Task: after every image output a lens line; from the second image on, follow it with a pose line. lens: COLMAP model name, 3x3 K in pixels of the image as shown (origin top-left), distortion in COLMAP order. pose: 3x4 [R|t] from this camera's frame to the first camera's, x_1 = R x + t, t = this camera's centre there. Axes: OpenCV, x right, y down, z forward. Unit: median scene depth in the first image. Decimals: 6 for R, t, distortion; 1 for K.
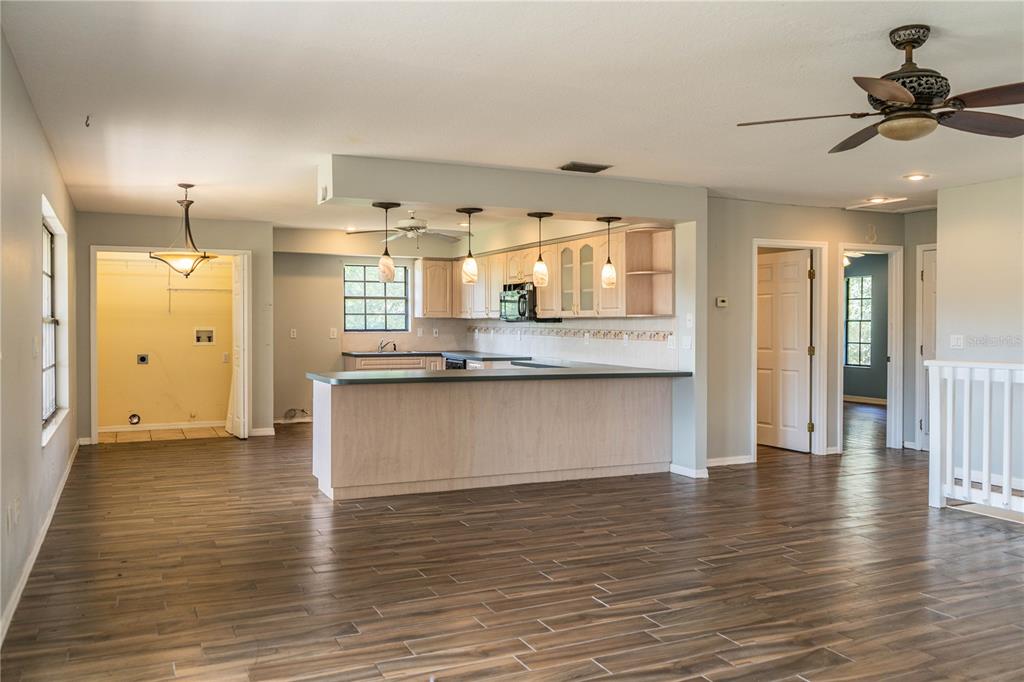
lens RADIAL K [[818.4, 0, 512.5], [0, 818.4, 338.3], [0, 0, 1]] dist [-0.006128, 0.003891]
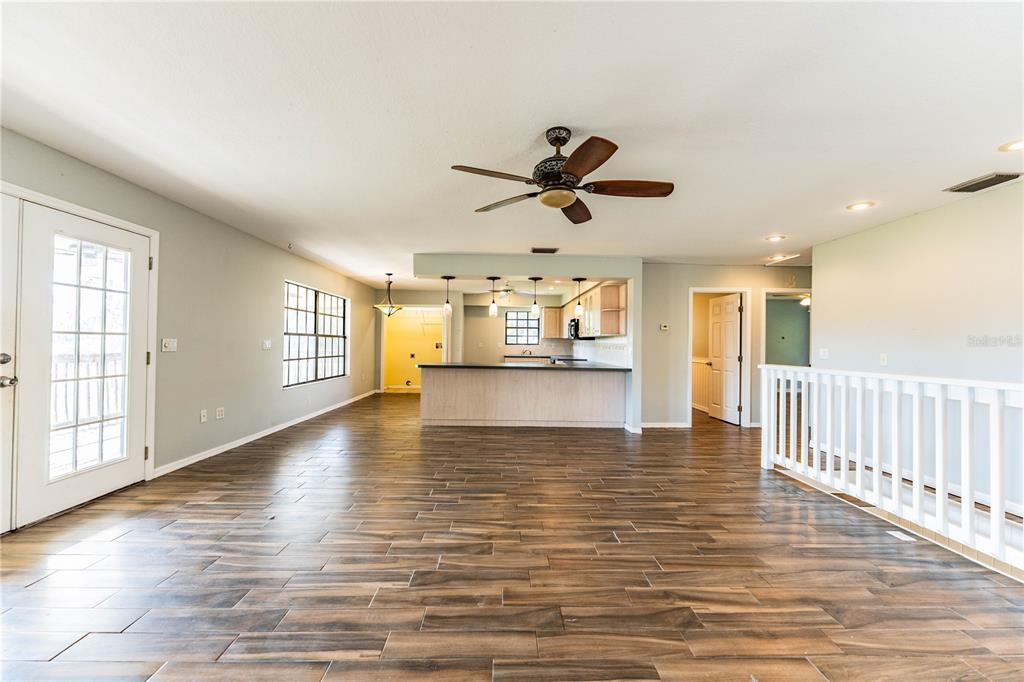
lens RADIAL K [[409.4, 0, 513.4], [0, 409.4, 346.3], [0, 0, 1]] dist [0.003737, 0.000695]
pose [[0.914572, 0.012267, -0.404237, 0.303931], [-0.017599, 0.999800, -0.009478, 0.006909], [0.404040, 0.015782, 0.914605, 0.128375]]
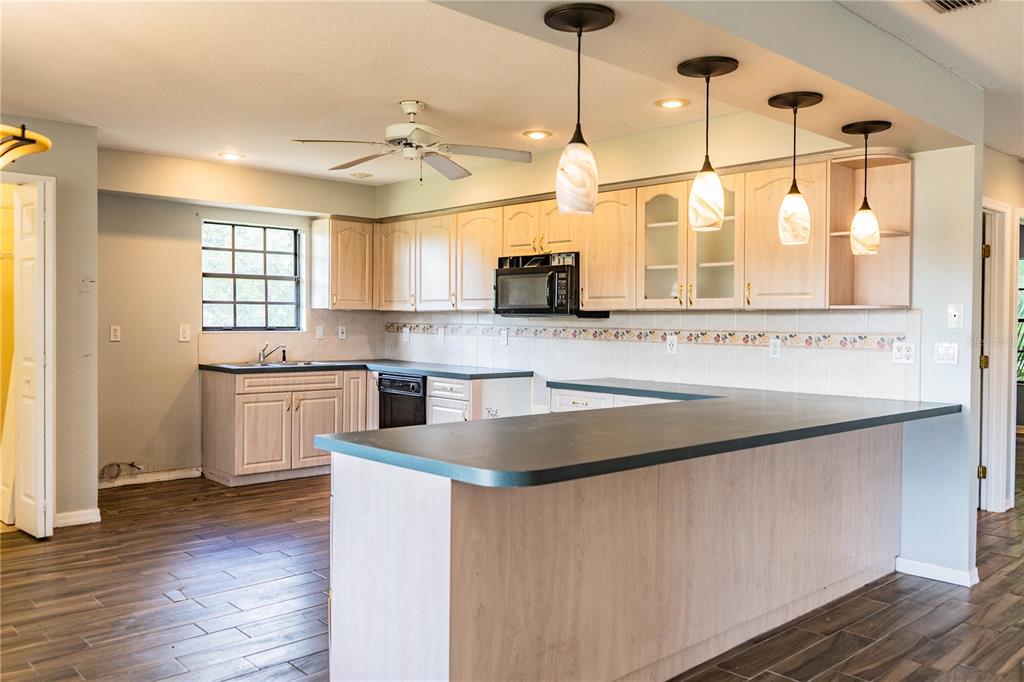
lens RADIAL K [[818.4, 0, 511.4], [0, 818.4, 340.3], [0, 0, 1]] dist [-0.006128, 0.003891]
pose [[0.953385, -0.000317, 0.301758, -0.237855], [-0.001612, 0.999980, 0.006143, -0.006974], [-0.301754, -0.006343, 0.953365, 0.490888]]
